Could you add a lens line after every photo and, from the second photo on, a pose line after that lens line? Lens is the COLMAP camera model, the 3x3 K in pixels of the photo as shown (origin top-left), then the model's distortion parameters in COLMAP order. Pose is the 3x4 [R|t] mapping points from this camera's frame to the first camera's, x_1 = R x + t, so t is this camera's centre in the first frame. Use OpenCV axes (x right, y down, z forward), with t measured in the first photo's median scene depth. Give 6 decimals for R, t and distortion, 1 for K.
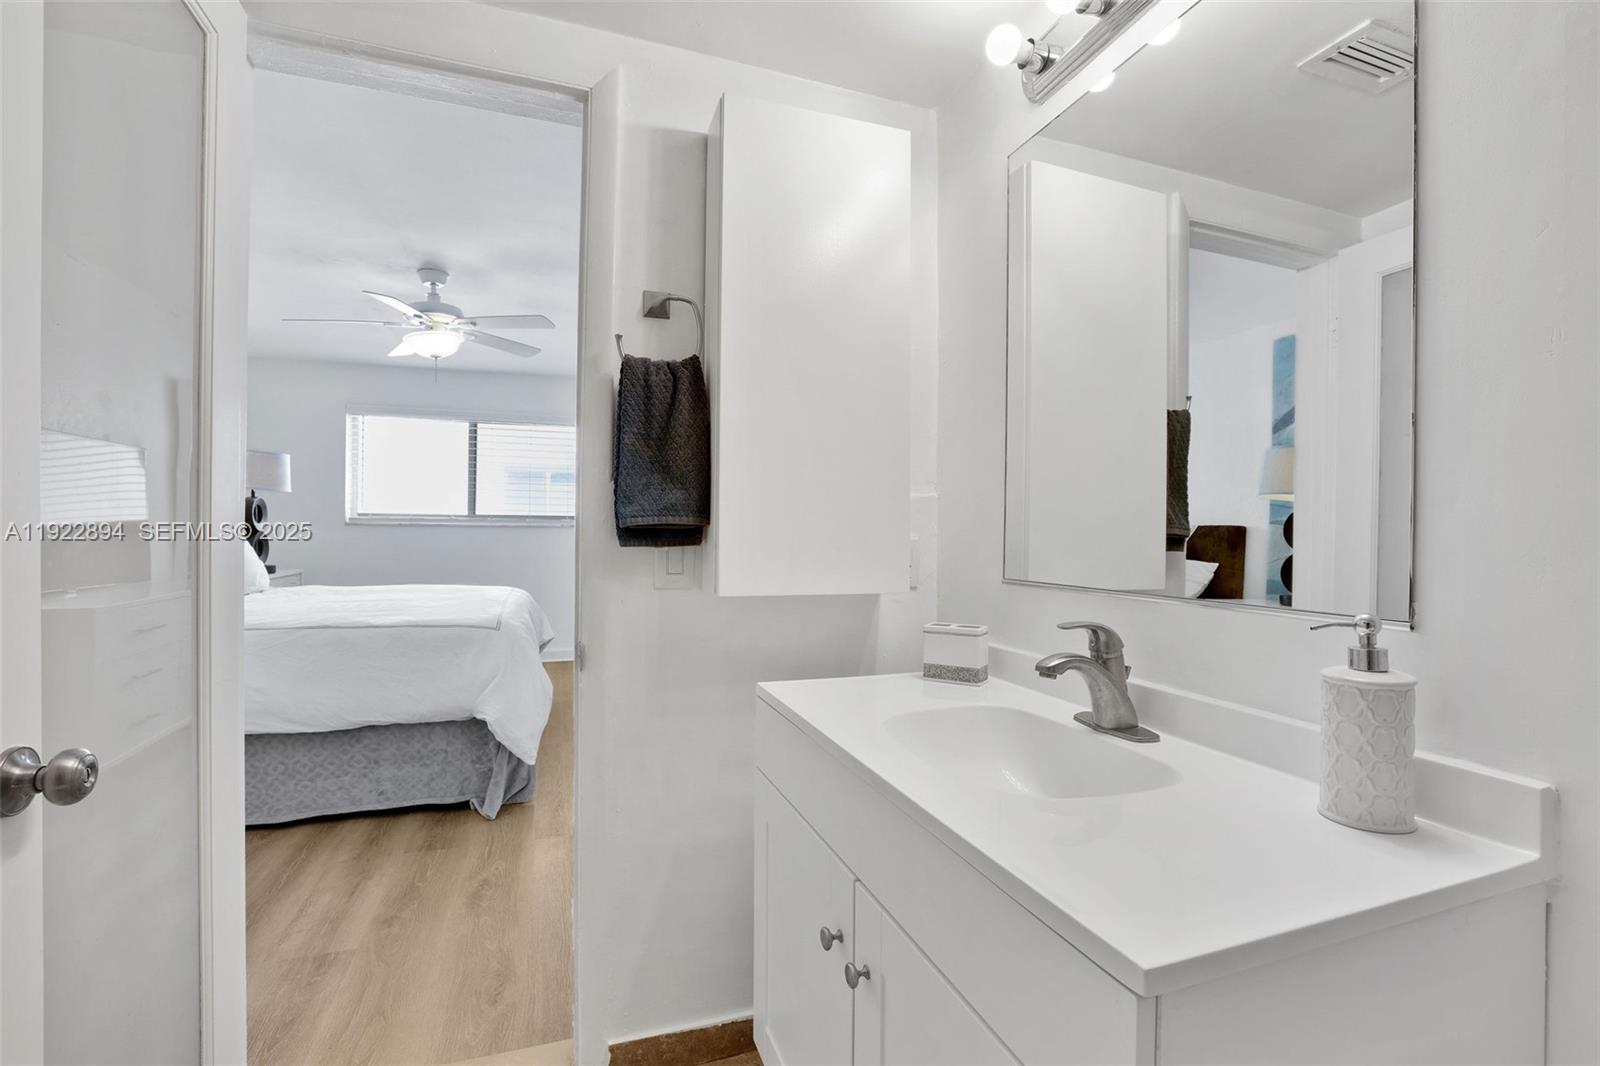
lens RADIAL K [[700.4, 0, 802.6], [0, 700.4, 535.3], [0, 0, 1]] dist [-0.001230, 0.000063]
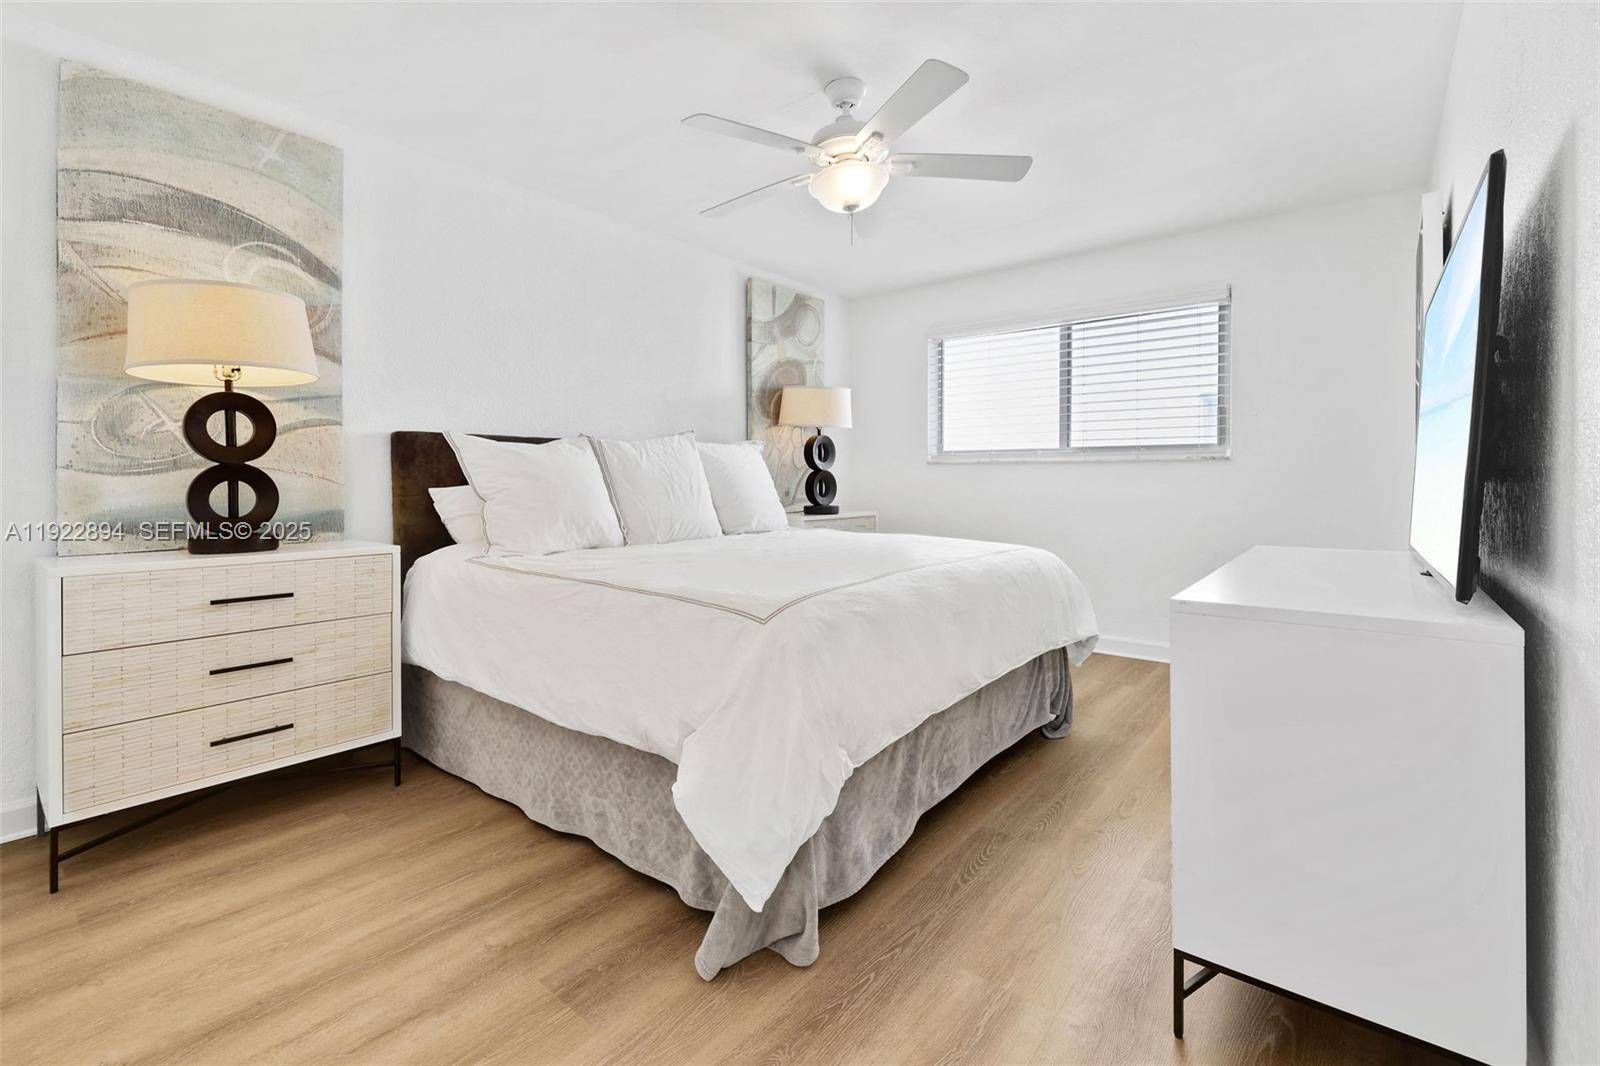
lens RADIAL K [[700.4, 0, 794.4], [0, 700.4, 488.9], [0, 0, 1]] dist [-0.001230, 0.000063]
pose [[0.520931, 0.000939, -0.853598, 0.048263], [0.001482, 0.999997, 0.002005, 0.030393], [0.853598, -0.002309, 0.520928, 0.793966]]
